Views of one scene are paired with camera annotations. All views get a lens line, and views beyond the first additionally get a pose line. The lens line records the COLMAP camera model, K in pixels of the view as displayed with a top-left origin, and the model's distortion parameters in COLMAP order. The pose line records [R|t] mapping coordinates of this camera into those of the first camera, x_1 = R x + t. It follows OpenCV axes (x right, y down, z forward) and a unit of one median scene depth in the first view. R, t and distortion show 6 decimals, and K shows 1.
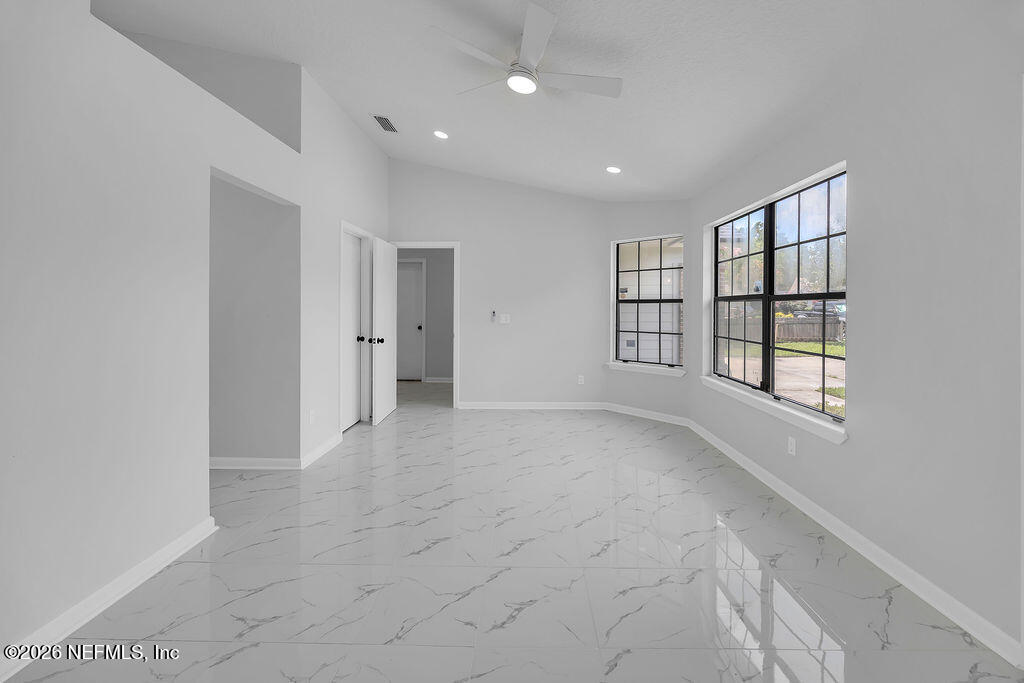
lens RADIAL K [[404.3, 0, 517.2], [0, 404.3, 307.4], [0, 0, 1]] dist [-0.001125, -0.000210]
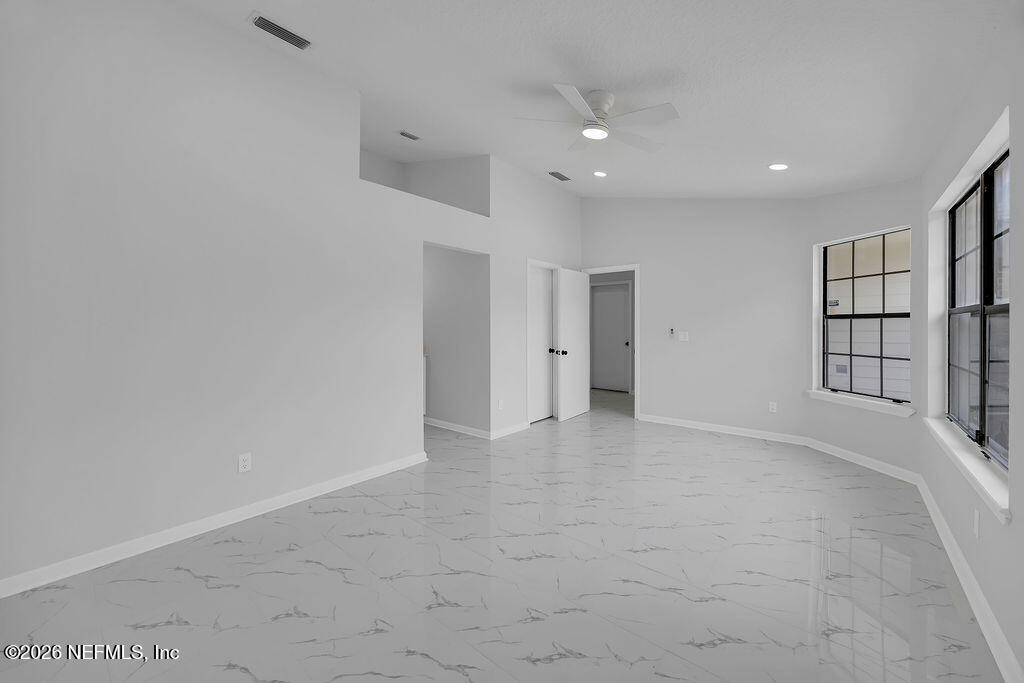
lens RADIAL K [[388.8, 0, 514.4], [0, 388.8, 327.1], [0, 0, 1]] dist [-0.000566, -0.000032]
pose [[0.783827, -0.000912, -0.620978, 0.267614], [0.004544, 0.999981, 0.004267, -0.000519], [0.620962, -0.006166, 0.783816, -0.011695]]
